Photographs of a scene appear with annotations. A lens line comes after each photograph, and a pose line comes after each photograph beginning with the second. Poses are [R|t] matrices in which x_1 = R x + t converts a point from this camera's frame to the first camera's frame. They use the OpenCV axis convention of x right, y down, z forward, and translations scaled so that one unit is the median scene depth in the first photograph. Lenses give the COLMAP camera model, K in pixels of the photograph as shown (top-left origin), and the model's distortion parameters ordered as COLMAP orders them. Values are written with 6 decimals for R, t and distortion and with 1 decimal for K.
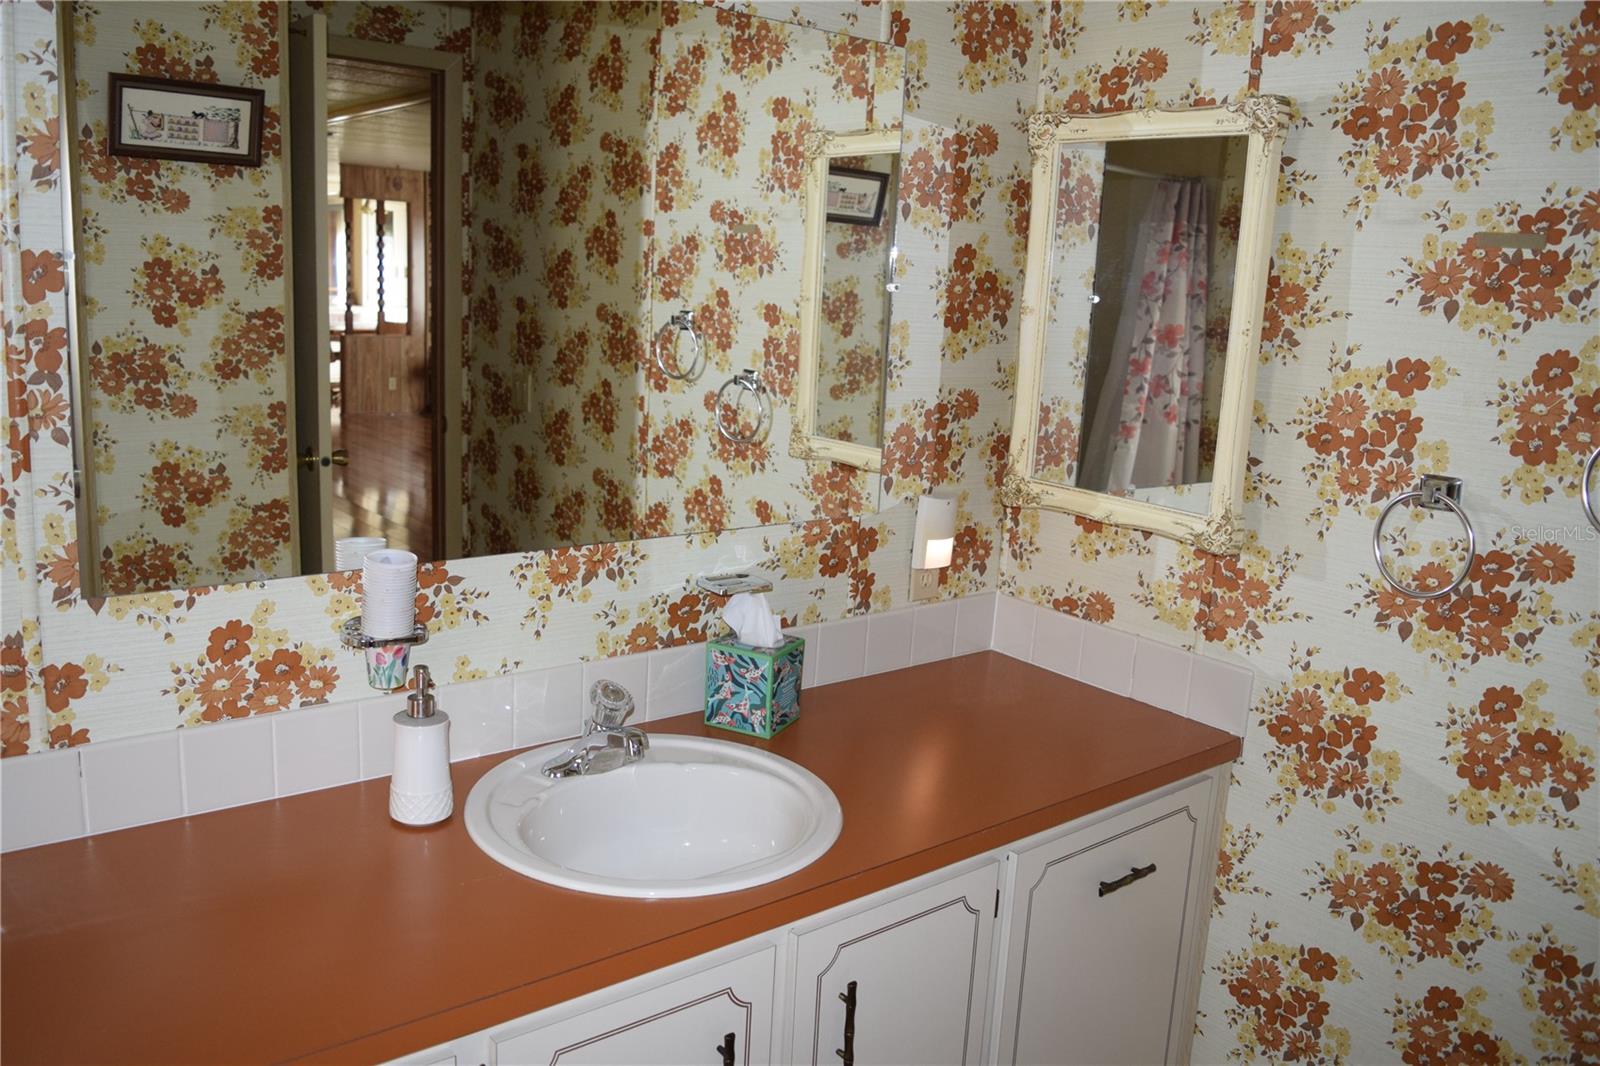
lens RADIAL K [[1255.3, 0, 800.0], [0, 1255.3, 533.0], [0, 0, 1]] dist [-0.108188, 0.005949]
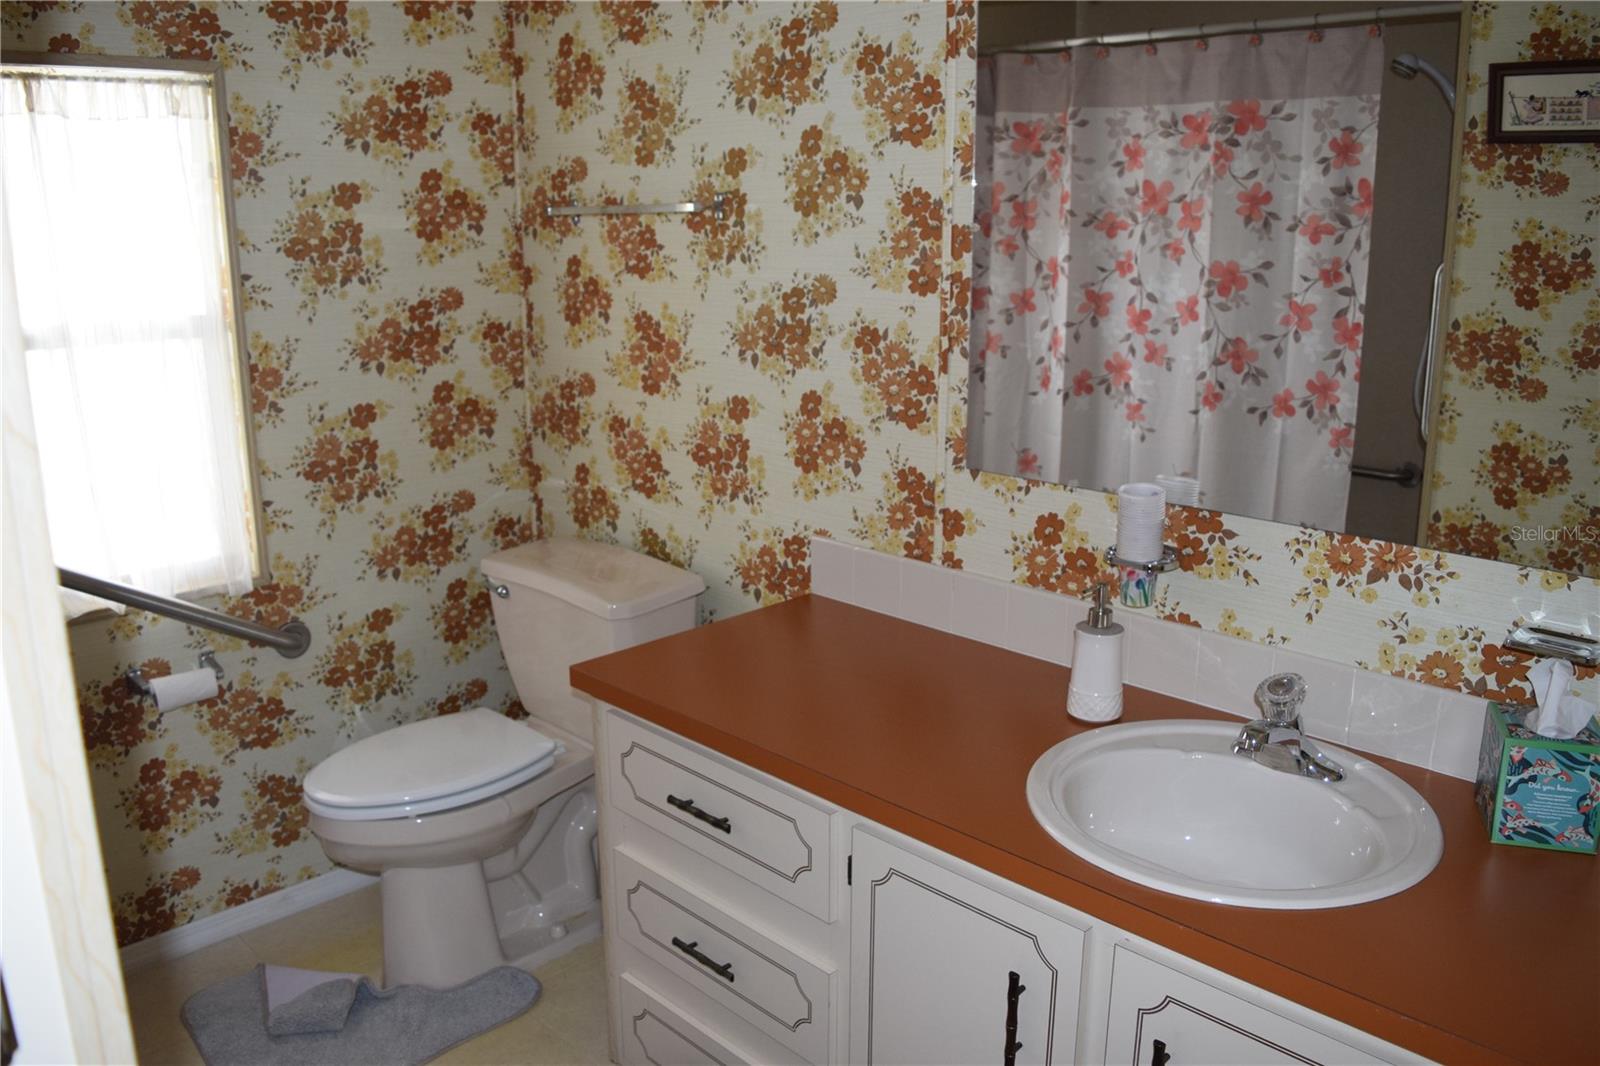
lens RADIAL K [[1213.1, 0, 800.0], [0, 1213.1, 533.0], [0, 0, 1]] dist [-0.142862, 0.064157]
pose [[0.085580, 0.191150, -0.977823, 0.425844], [-0.189953, 0.966552, 0.172322, -0.042515], [0.978056, 0.170993, 0.119027, 0.343816]]
